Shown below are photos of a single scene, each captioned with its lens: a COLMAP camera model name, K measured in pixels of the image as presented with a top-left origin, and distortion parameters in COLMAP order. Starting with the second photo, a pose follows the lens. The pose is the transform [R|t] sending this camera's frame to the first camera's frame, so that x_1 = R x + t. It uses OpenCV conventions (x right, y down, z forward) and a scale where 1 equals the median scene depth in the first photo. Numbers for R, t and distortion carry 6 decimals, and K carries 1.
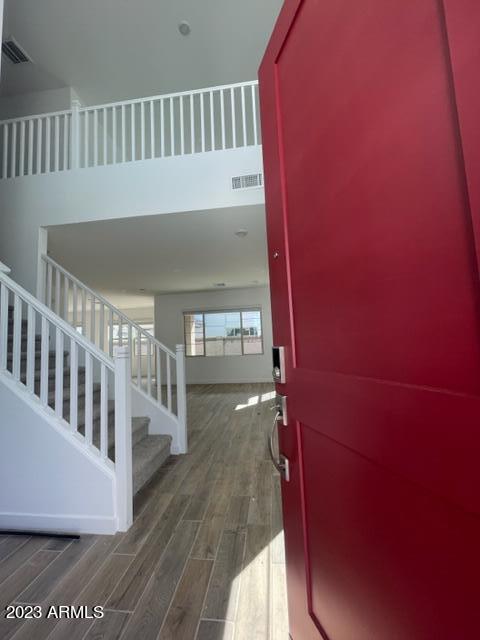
lens RADIAL K [[258.3, 0, 241.2], [0, 258.3, 319.4], [0, 0, 1]] dist [0.001349, -0.000086]
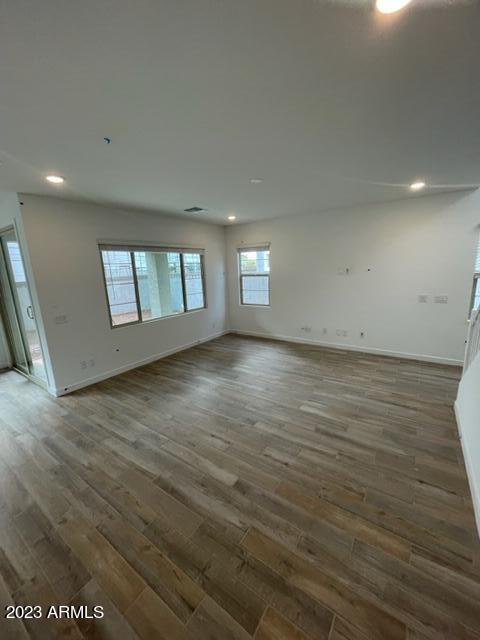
lens RADIAL K [[258.3, 0, 237.7], [0, 258.3, 322.2], [0, 0, 1]] dist [0.001349, -0.000086]
pose [[0.474544, -0.164603, 0.864704, -0.559495], [-0.049182, 0.975867, 0.212755, -0.000258], [-0.878857, -0.143489, 0.454996, 0.513509]]
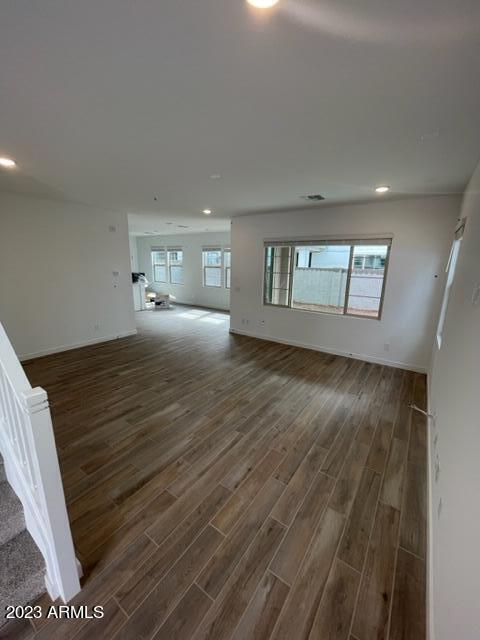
lens RADIAL K [[258.3, 0, 243.1], [0, 258.3, 318.3], [0, 0, 1]] dist [0.001349, -0.000086]
pose [[0.879640, 0.154593, -0.449816, 0.073181], [-0.015662, 0.954608, 0.297452, -0.041432], [0.475382, -0.254606, 0.842133, 0.329938]]
